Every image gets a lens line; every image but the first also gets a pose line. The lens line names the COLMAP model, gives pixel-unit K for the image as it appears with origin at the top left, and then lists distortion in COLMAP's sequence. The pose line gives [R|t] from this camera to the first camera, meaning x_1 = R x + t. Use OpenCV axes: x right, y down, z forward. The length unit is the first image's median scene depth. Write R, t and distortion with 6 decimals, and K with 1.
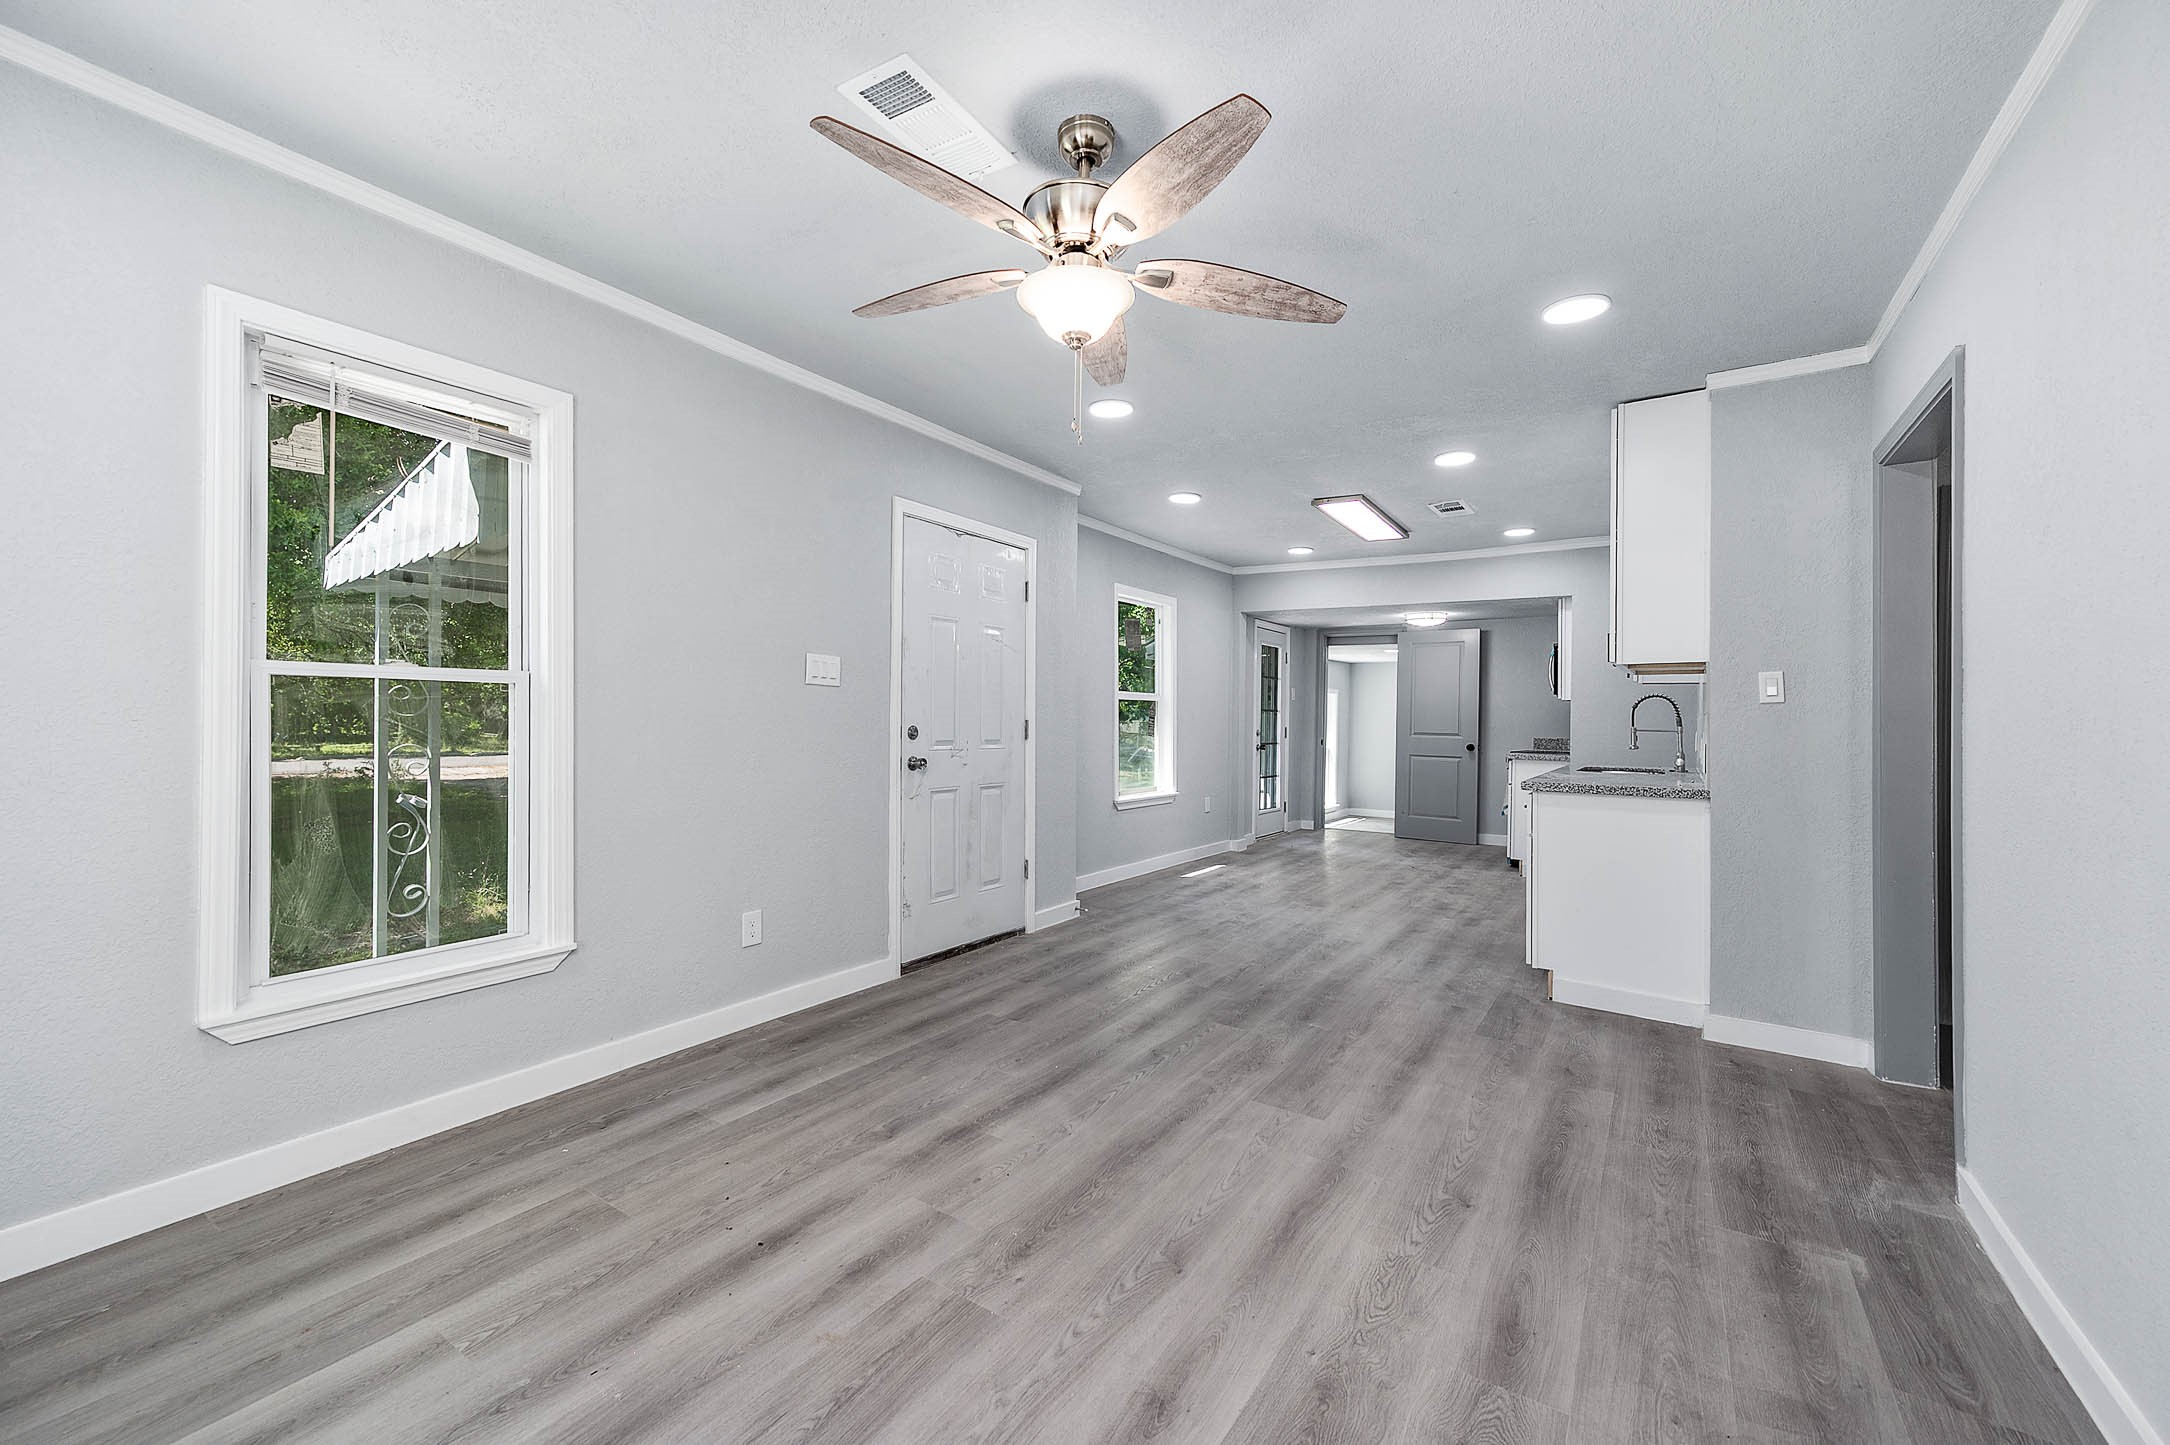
lens RADIAL K [[851.4, 0, 1087.3], [0, 851.4, 720.1], [0, 0, 1]] dist [0.010697, 0.000726]
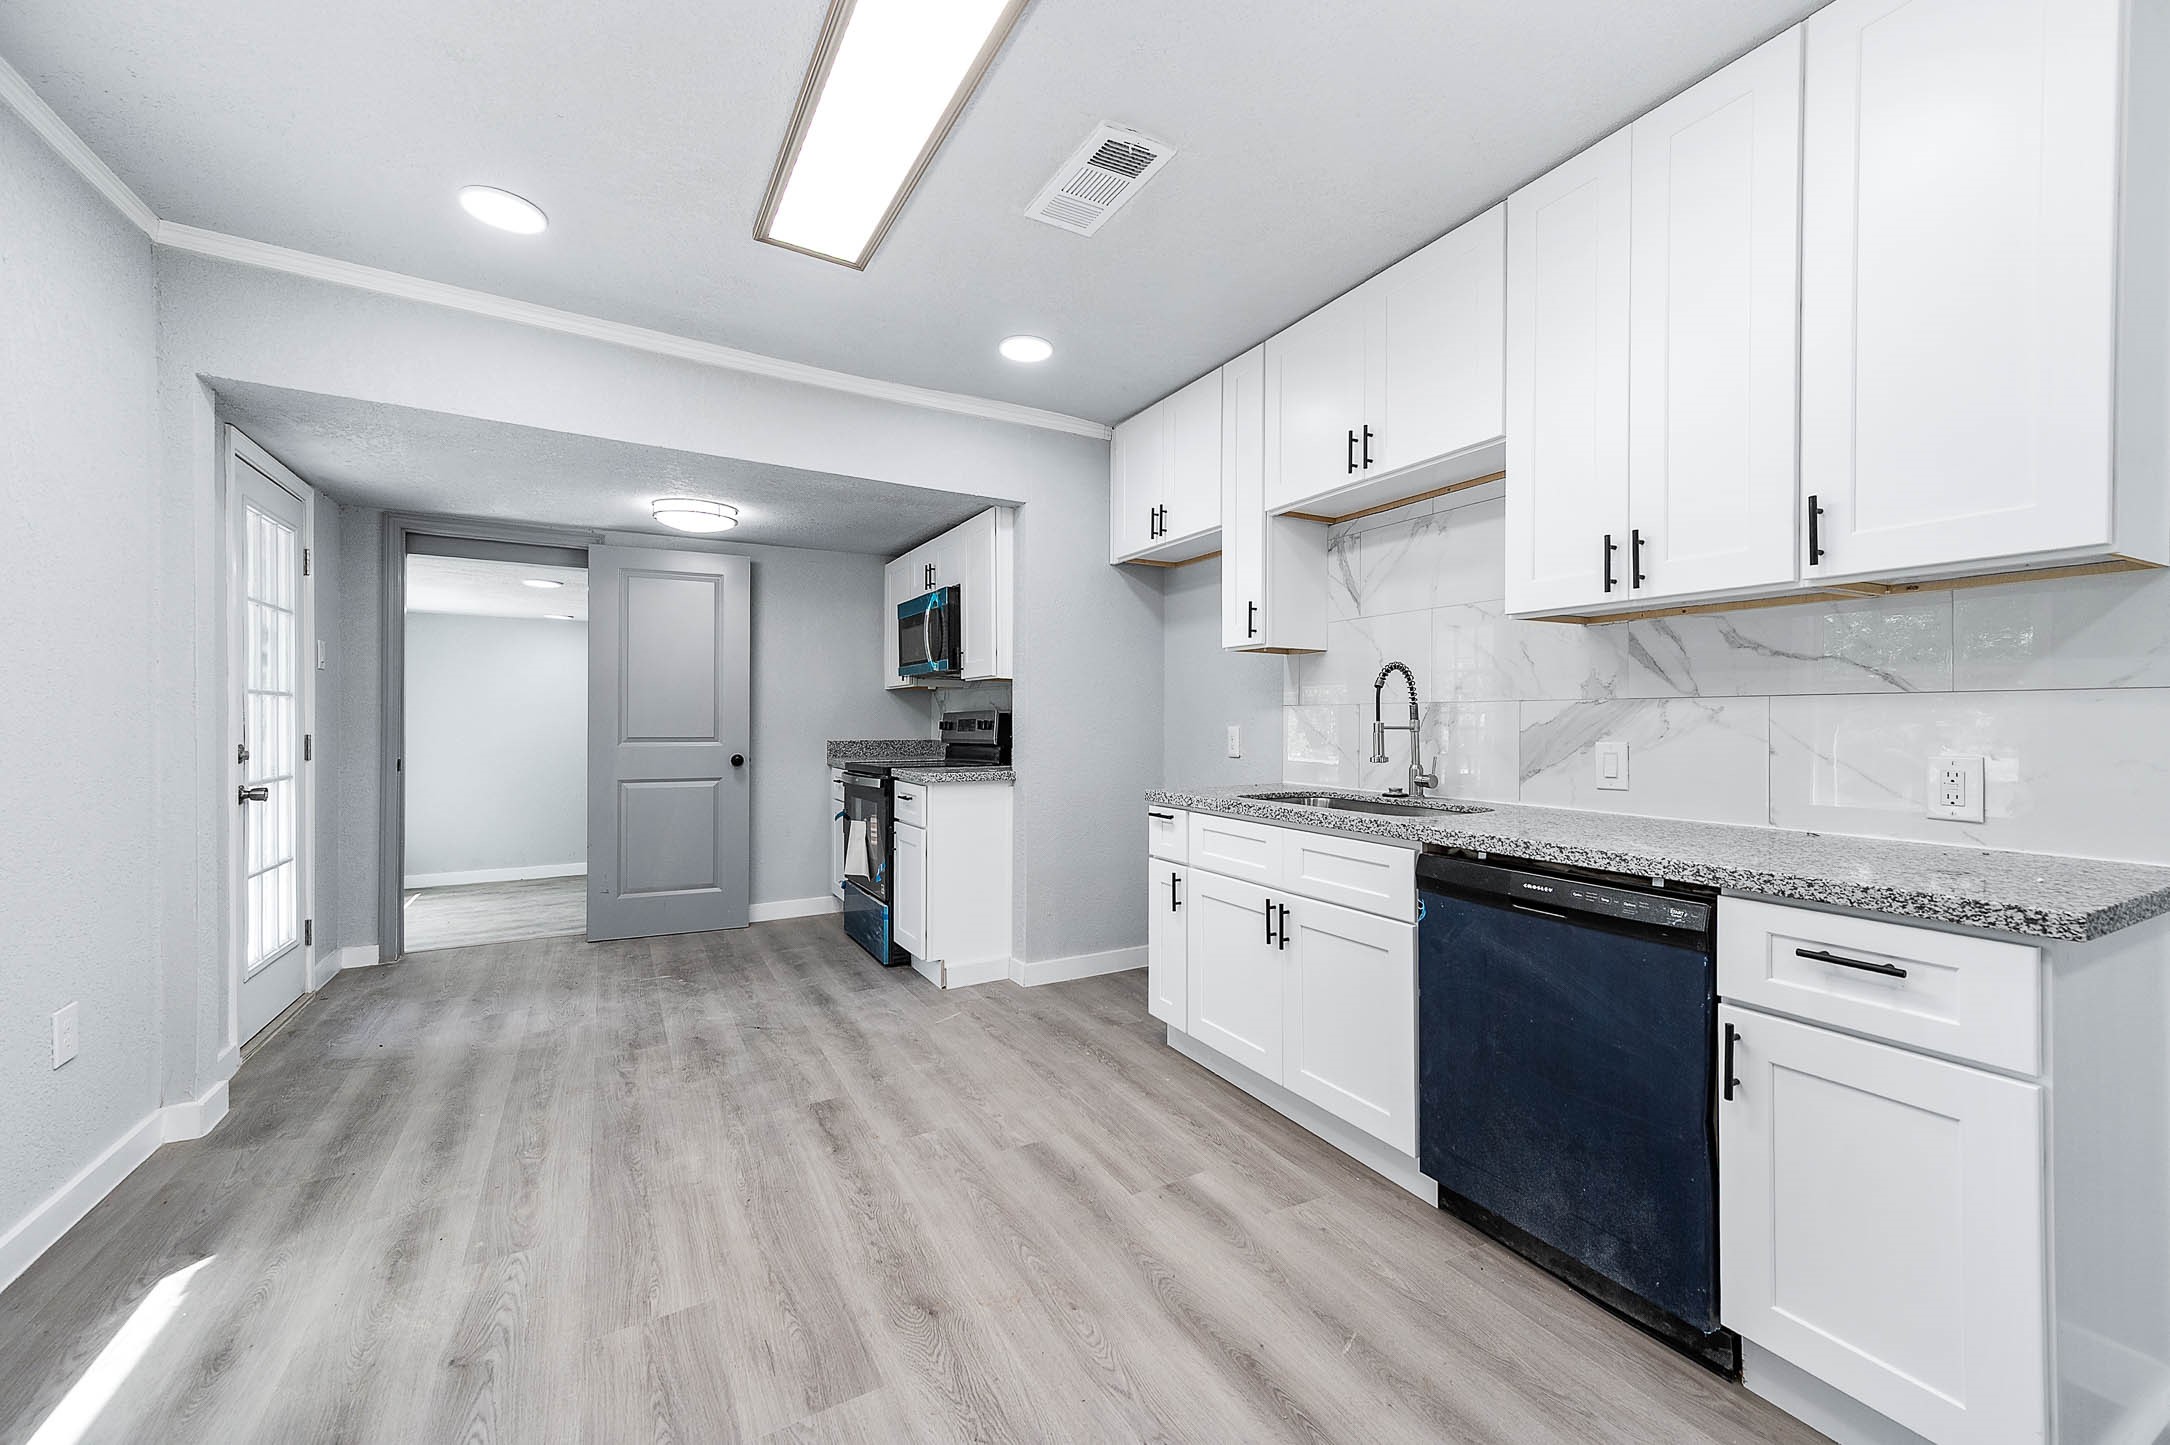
lens RADIAL K [[851.4, 0, 1093.9], [0, 851.4, 723.8], [0, 0, 1]] dist [0.010697, 0.000726]
pose [[0.448017, -0.011406, 0.893952, 0.037449], [0.004760, 0.999935, 0.010373, 0.001676], [-0.894013, -0.000393, 0.448042, 0.492450]]
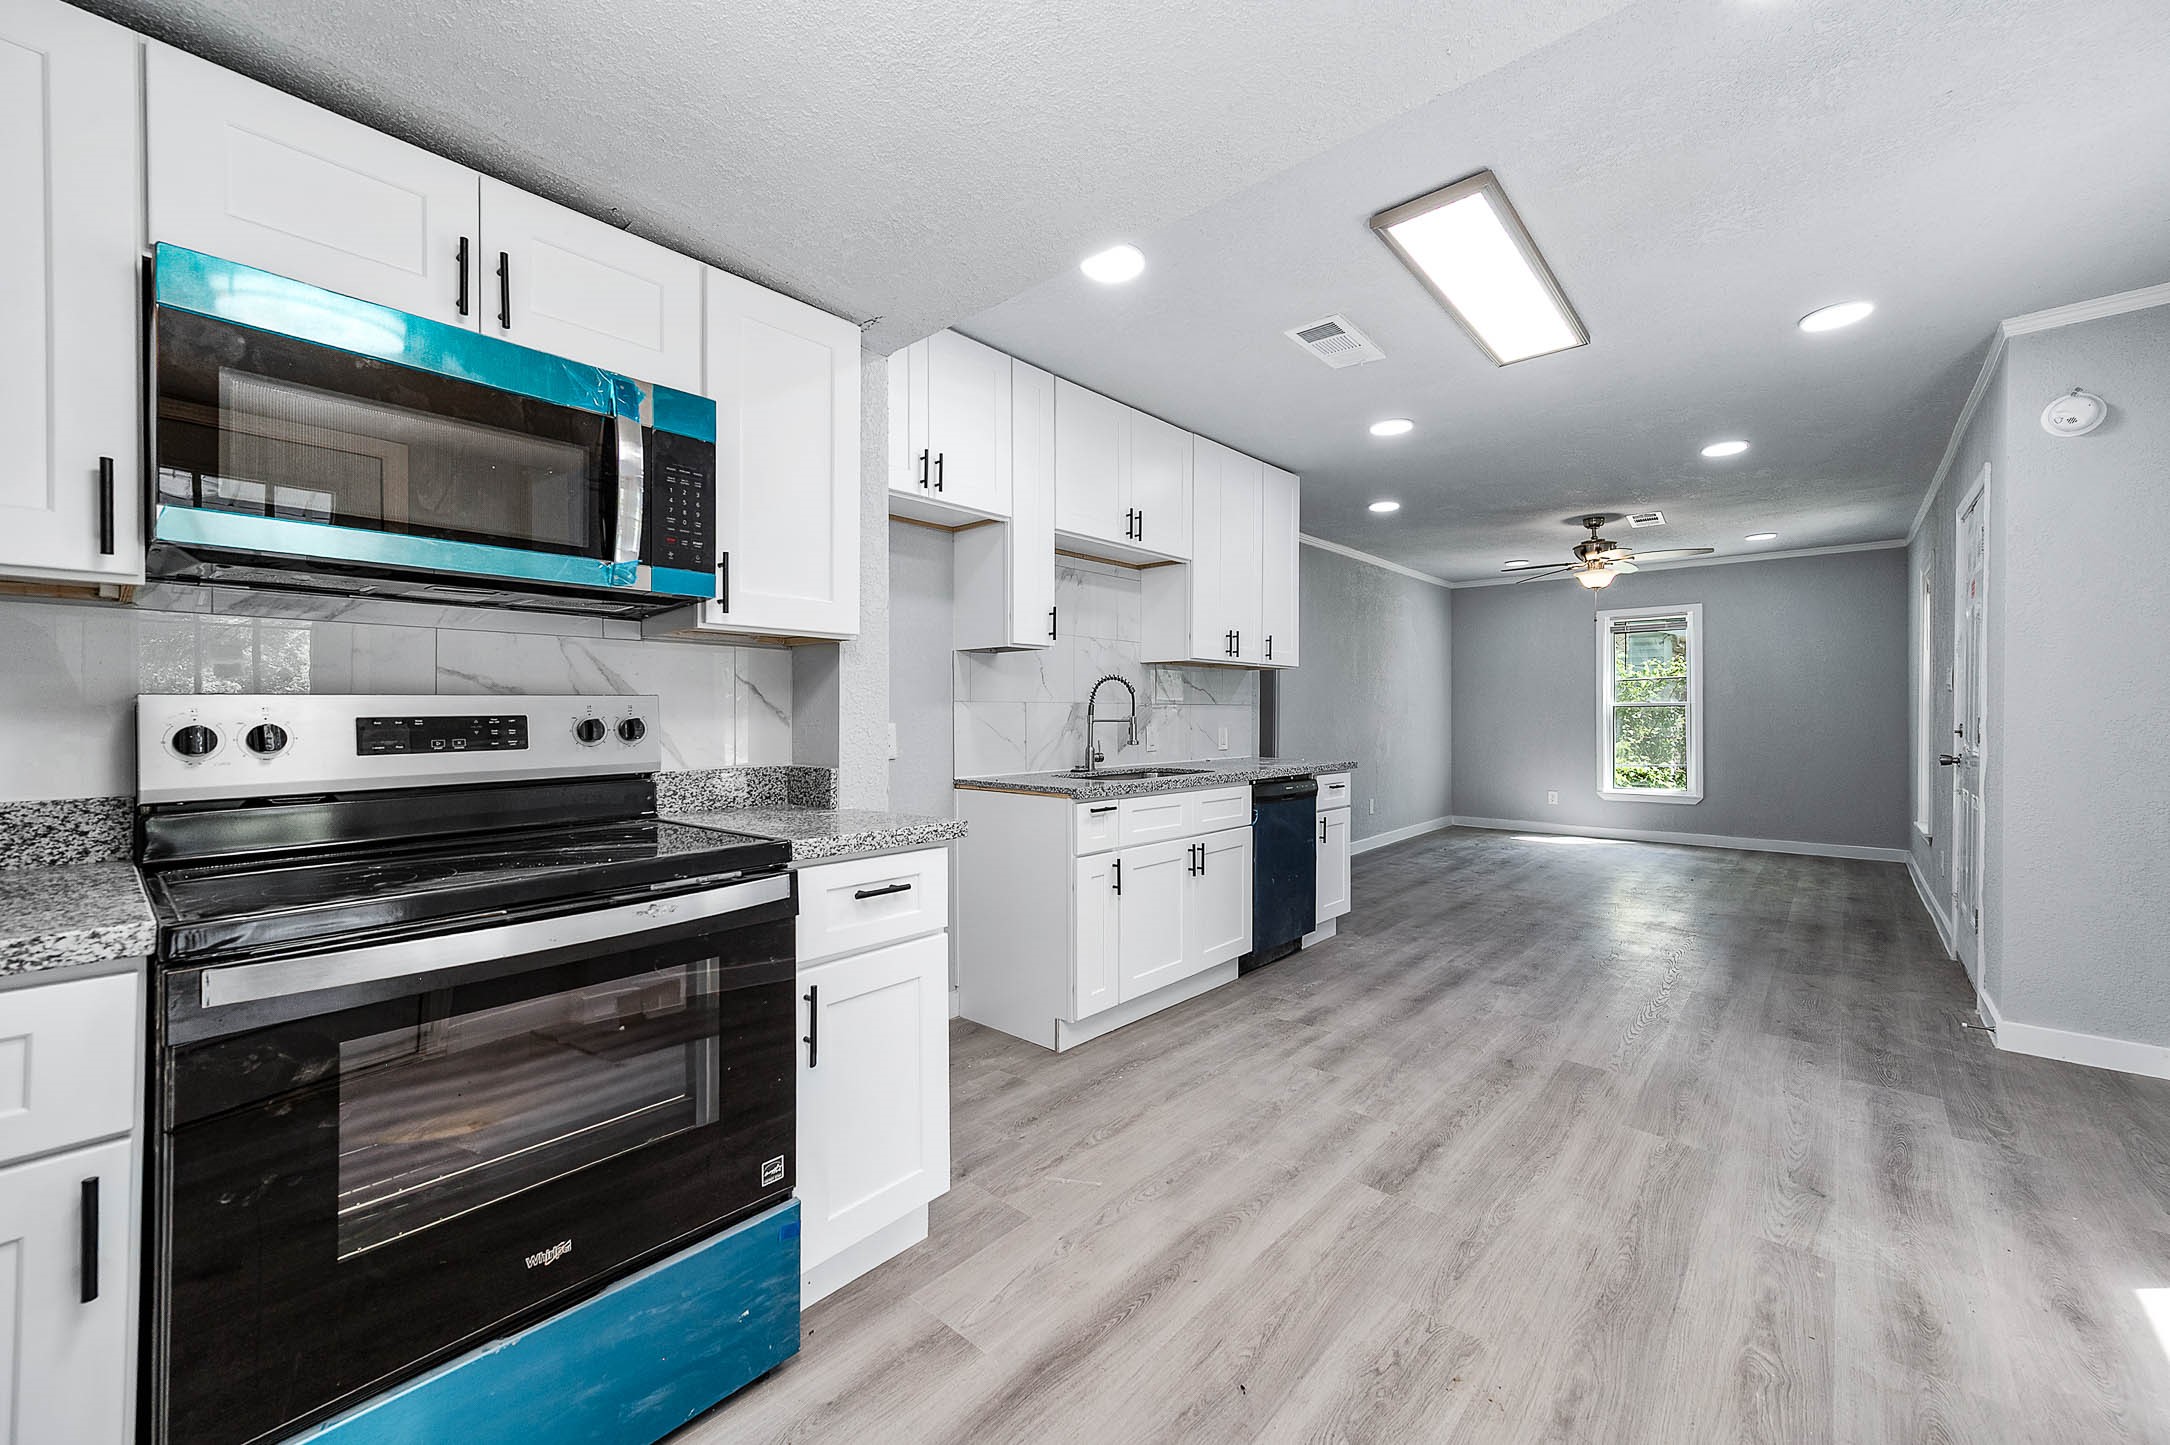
lens RADIAL K [[851.4, 0, 1092.3], [0, 851.4, 713.0], [0, 0, 1]] dist [0.010697, 0.000726]
pose [[-0.990932, -0.005135, 0.134265, 0.318009], [-0.005047, 0.999987, 0.000996, 0.002515], [-0.134268, 0.000309, -0.990945, 0.976911]]
